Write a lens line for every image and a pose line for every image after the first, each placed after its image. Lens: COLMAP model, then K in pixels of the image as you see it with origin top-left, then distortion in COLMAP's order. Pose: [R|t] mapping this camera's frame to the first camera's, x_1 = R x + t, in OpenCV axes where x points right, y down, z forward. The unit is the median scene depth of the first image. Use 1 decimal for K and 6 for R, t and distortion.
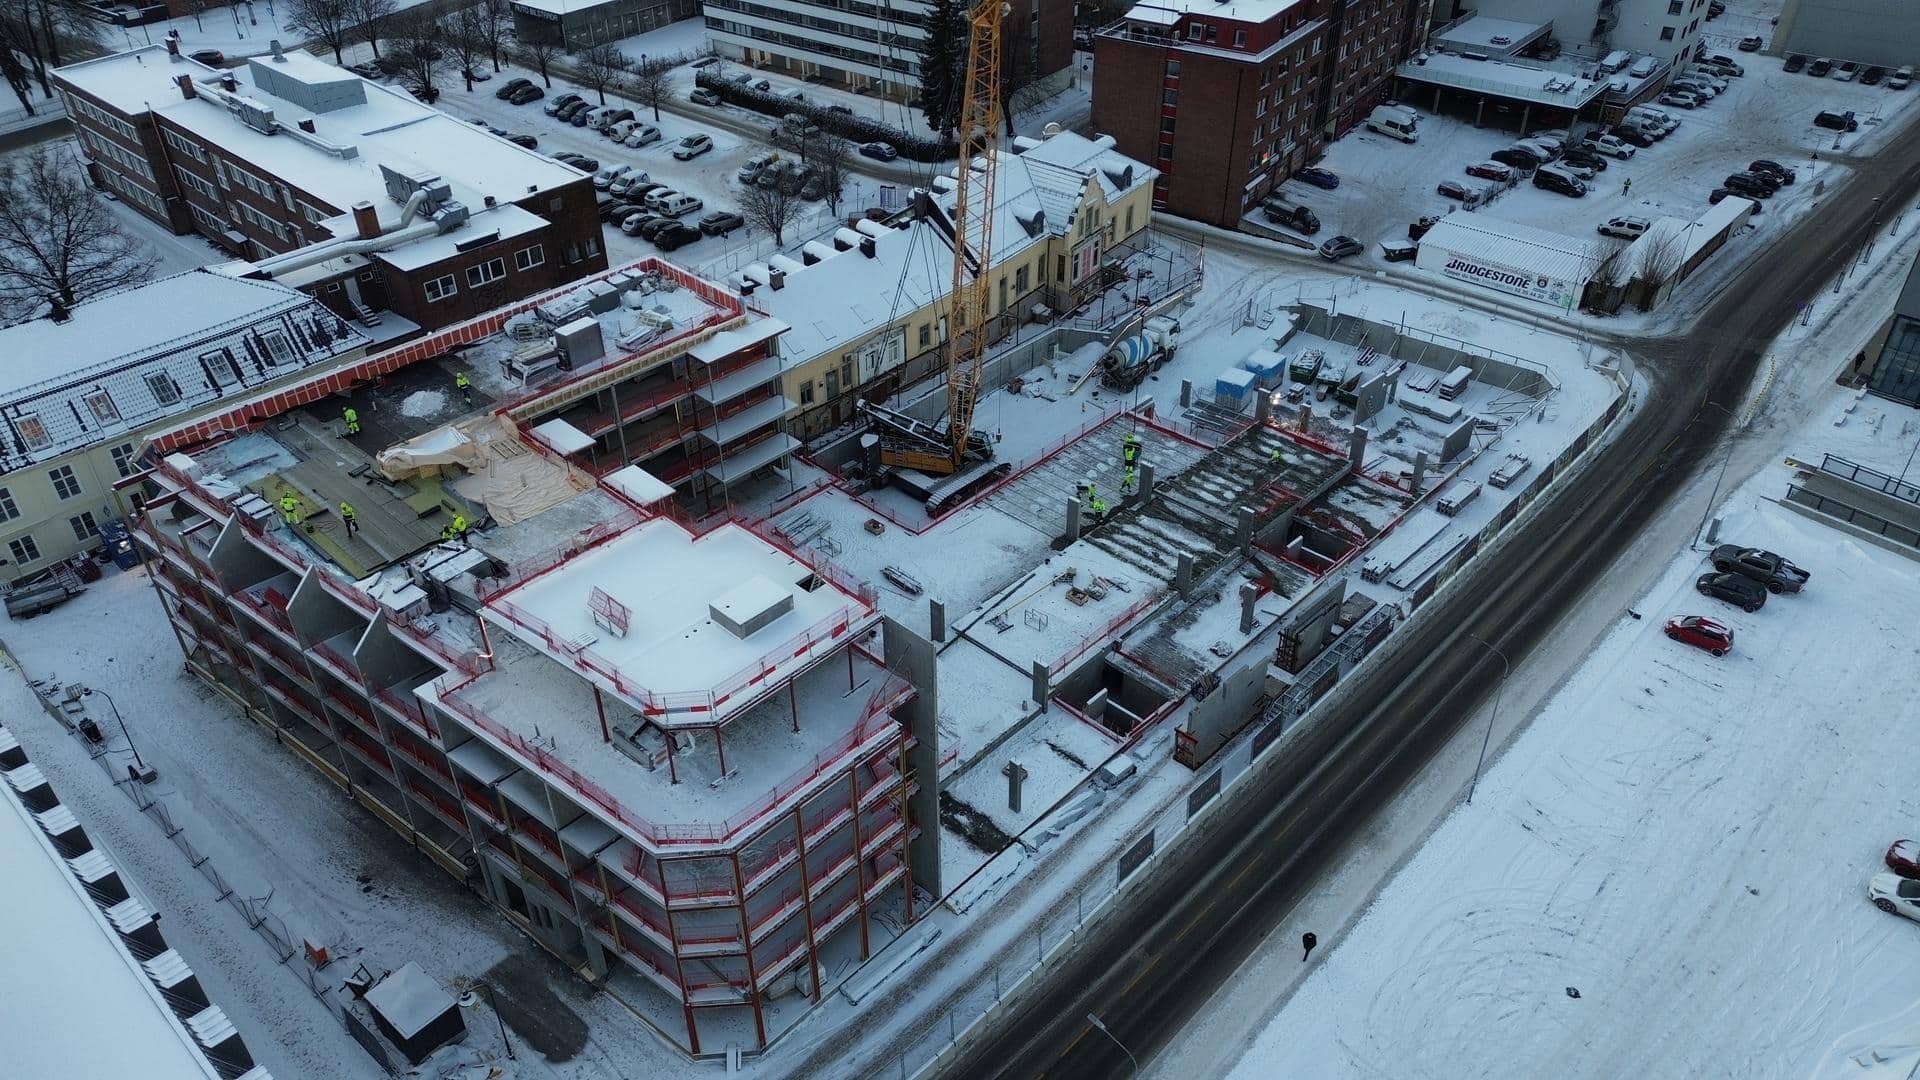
lens RADIAL K [[1363.7, 0, 964.3], [0, 1363.7, 541.8], [0, 0, 1]] dist [0.052619, -0.054749]
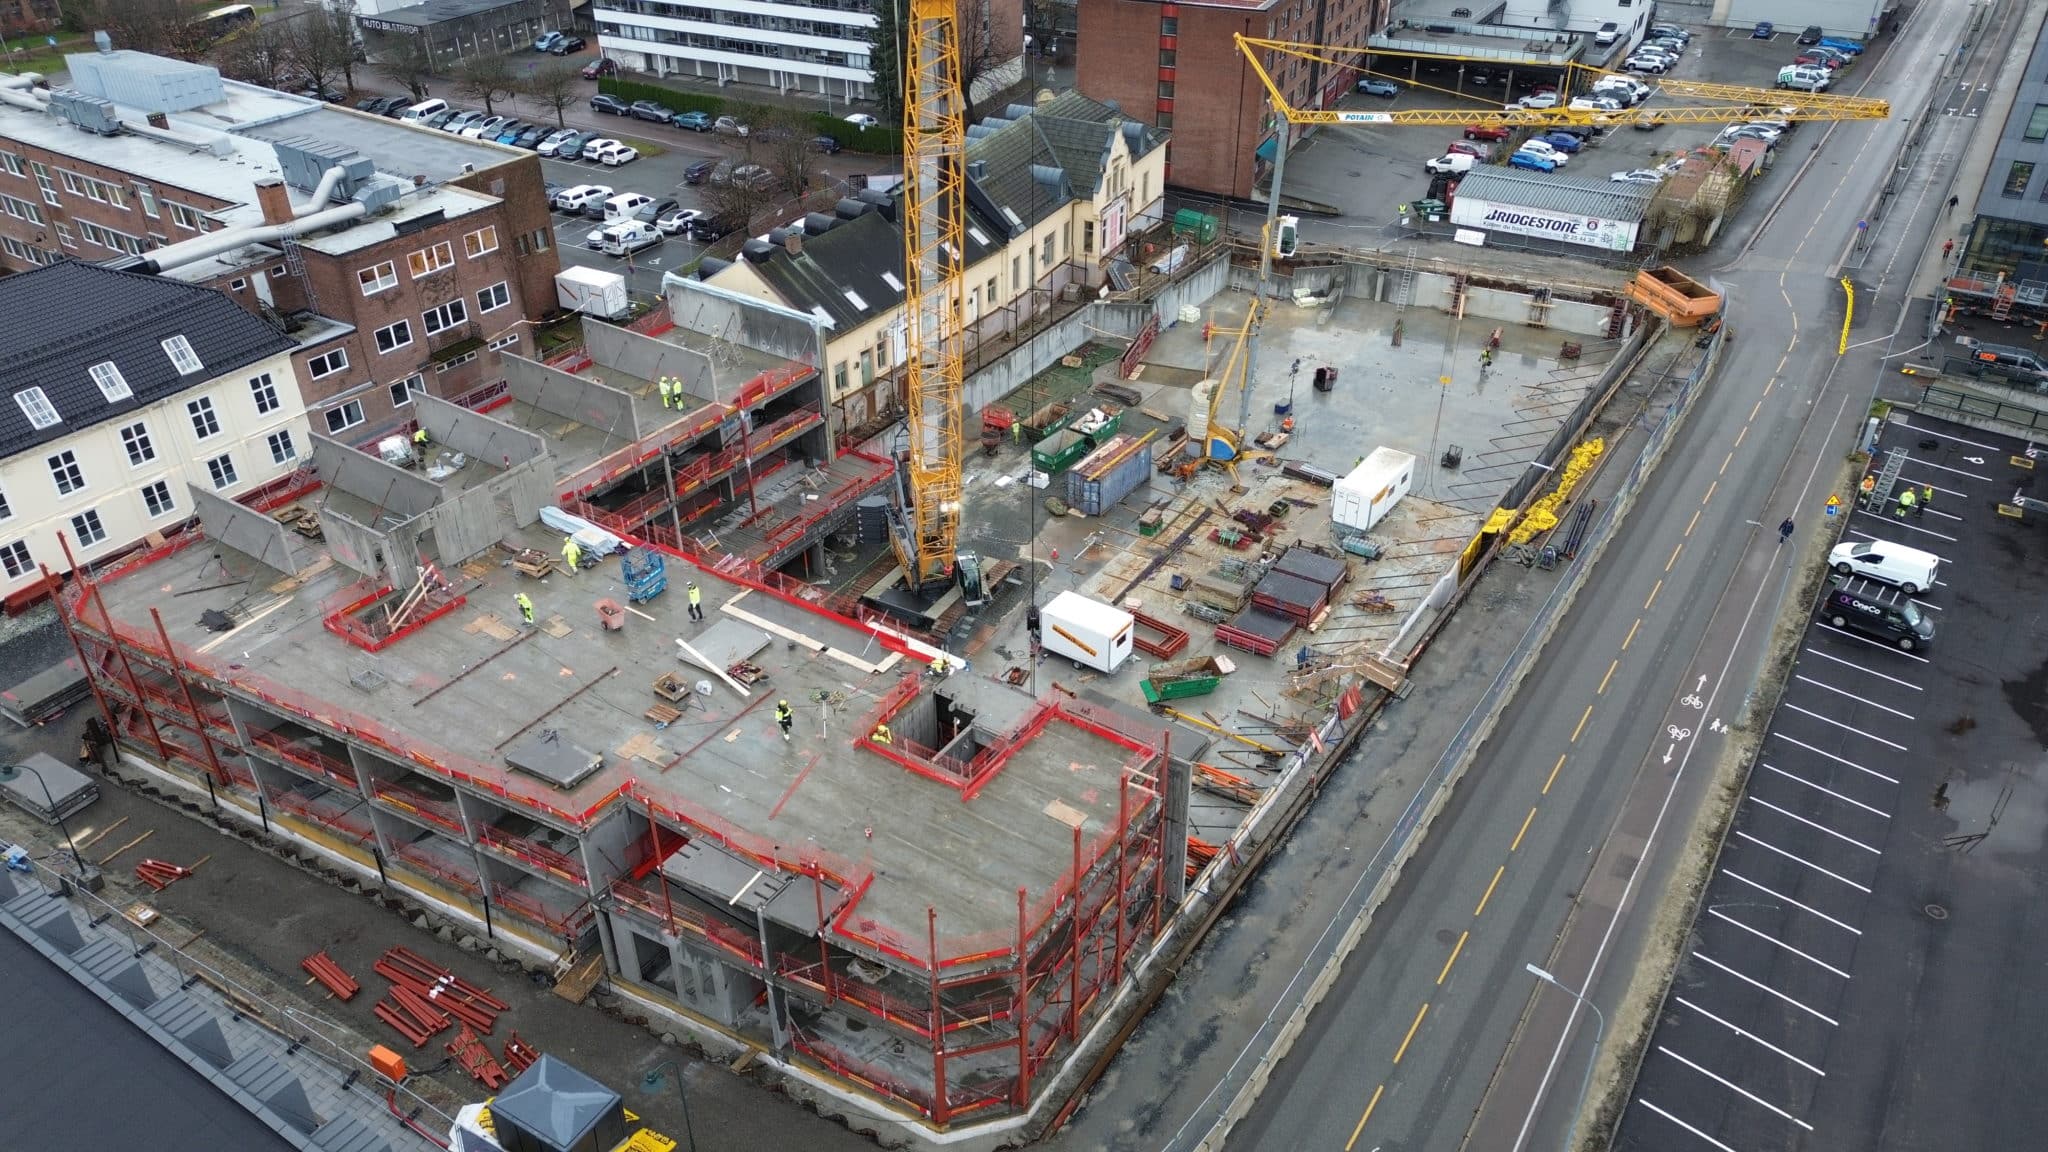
lens RADIAL K [[1454.6, 0, 1034.4], [0, 1454.6, 575.3], [0, 0, 1]] dist [0.052619, -0.054749]
pose [[0.985675, -0.089683, 0.142835, -0.119059], [0.096808, 0.994342, -0.043725, 0.055987], [-0.138106, 0.056926, 0.988780, 0.085545]]
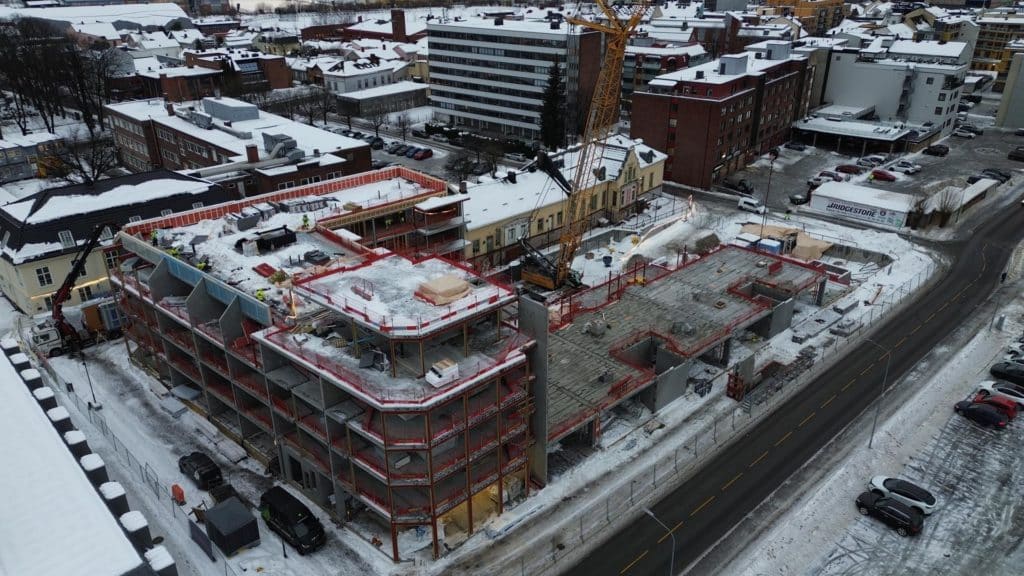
lens RADIAL K [[727.3, 0, 510.6], [0, 727.3, 284.6], [0, 0, 1]] dist [0.052619, -0.054749]
pose [[0.997846, 0.027010, -0.059776, -0.007886], [-0.037949, 0.981009, -0.190215, 0.108709], [0.053503, 0.192073, 0.979921, 0.046575]]
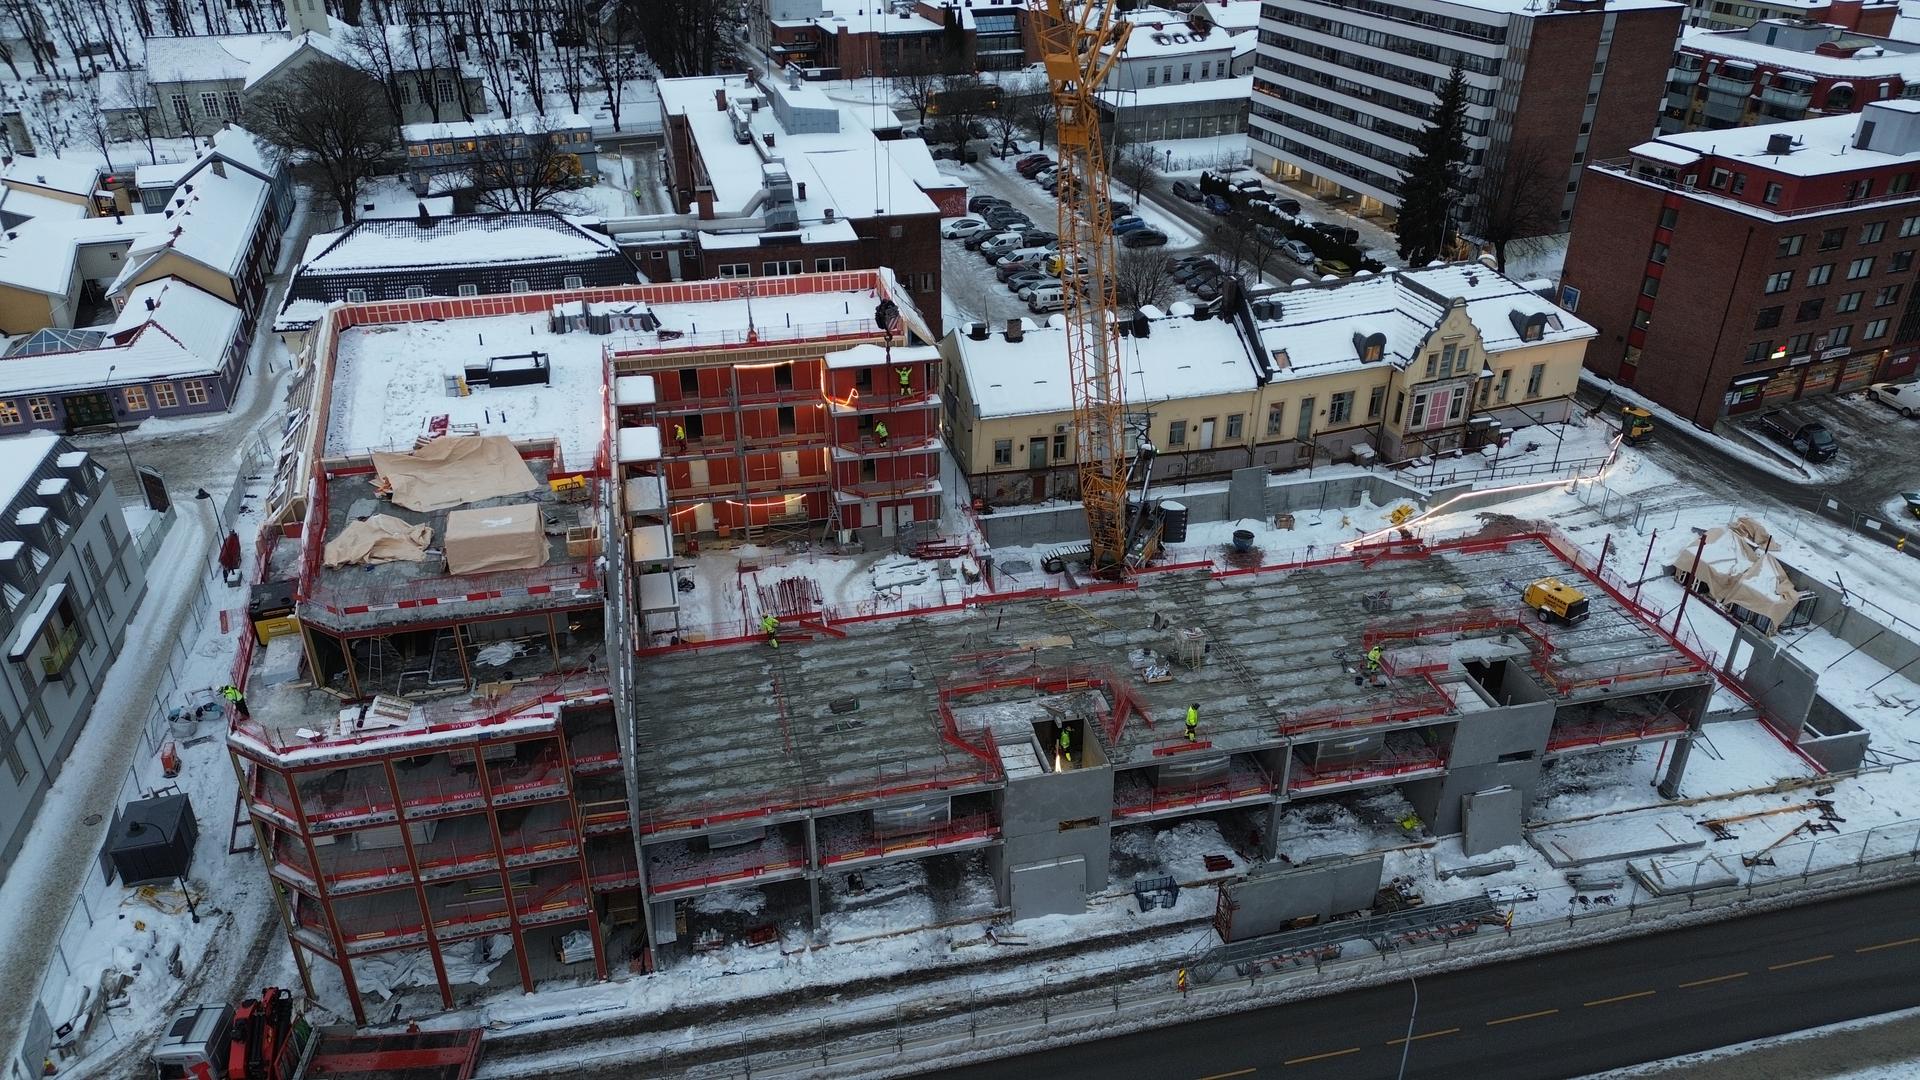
lens RADIAL K [[1363.7, 0, 940.5], [0, 1363.7, 528.3], [0, 0, 1]] dist [0.052619, -0.054749]
pose [[0.833522, 0.266523, -0.483949, 0.261874], [-0.323346, 0.945590, -0.036150, -0.012464], [0.447982, 0.186615, 0.874349, 0.169227]]
